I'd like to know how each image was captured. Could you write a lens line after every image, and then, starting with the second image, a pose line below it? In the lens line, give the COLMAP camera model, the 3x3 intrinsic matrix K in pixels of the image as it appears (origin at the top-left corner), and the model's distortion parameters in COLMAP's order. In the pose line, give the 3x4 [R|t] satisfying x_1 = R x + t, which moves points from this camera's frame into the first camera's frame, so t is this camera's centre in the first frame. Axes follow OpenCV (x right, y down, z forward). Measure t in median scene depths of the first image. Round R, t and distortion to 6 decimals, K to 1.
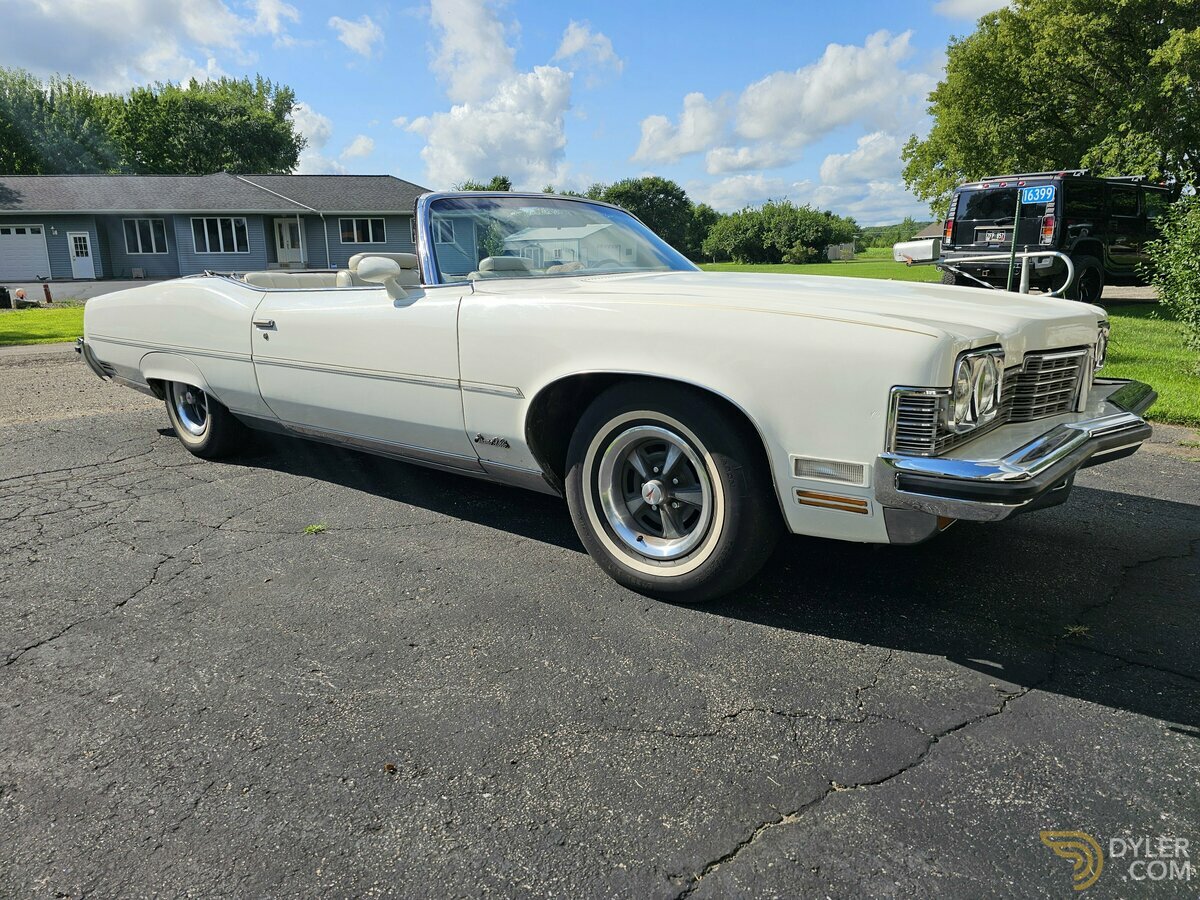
lens RADIAL K [[827.2, 0, 600.0], [0, 827.2, 450.0], [0, 0, 1]] dist [0.043951, -0.047517]
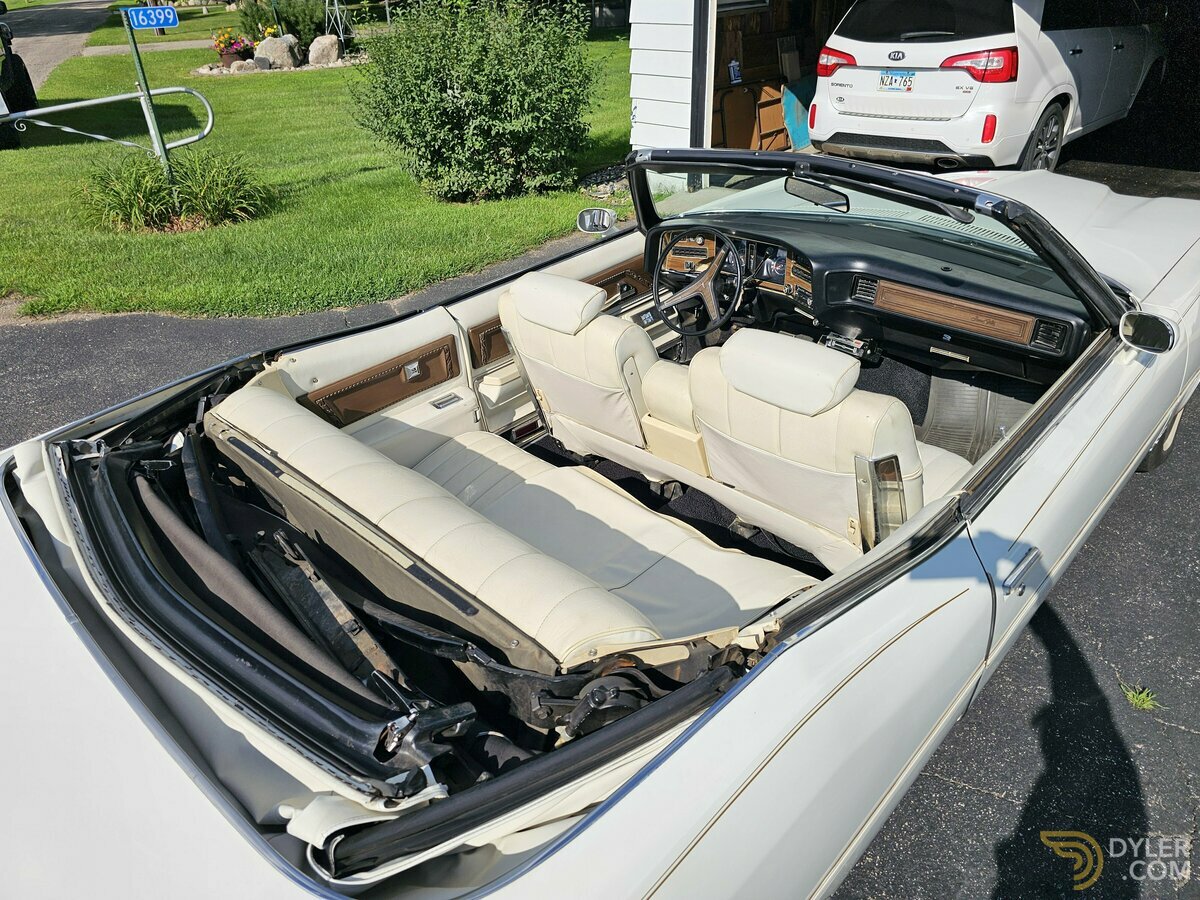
lens RADIAL K [[819.4, 0, 600.0], [0, 819.4, 450.0], [0, 0, 1]] dist [0.062904, -0.056383]
pose [[0.068947, -0.507315, 0.858998, -0.086368], [0.260978, 0.840234, 0.475286, -0.051999], [-0.962879, 0.191410, 0.190330, 0.116431]]
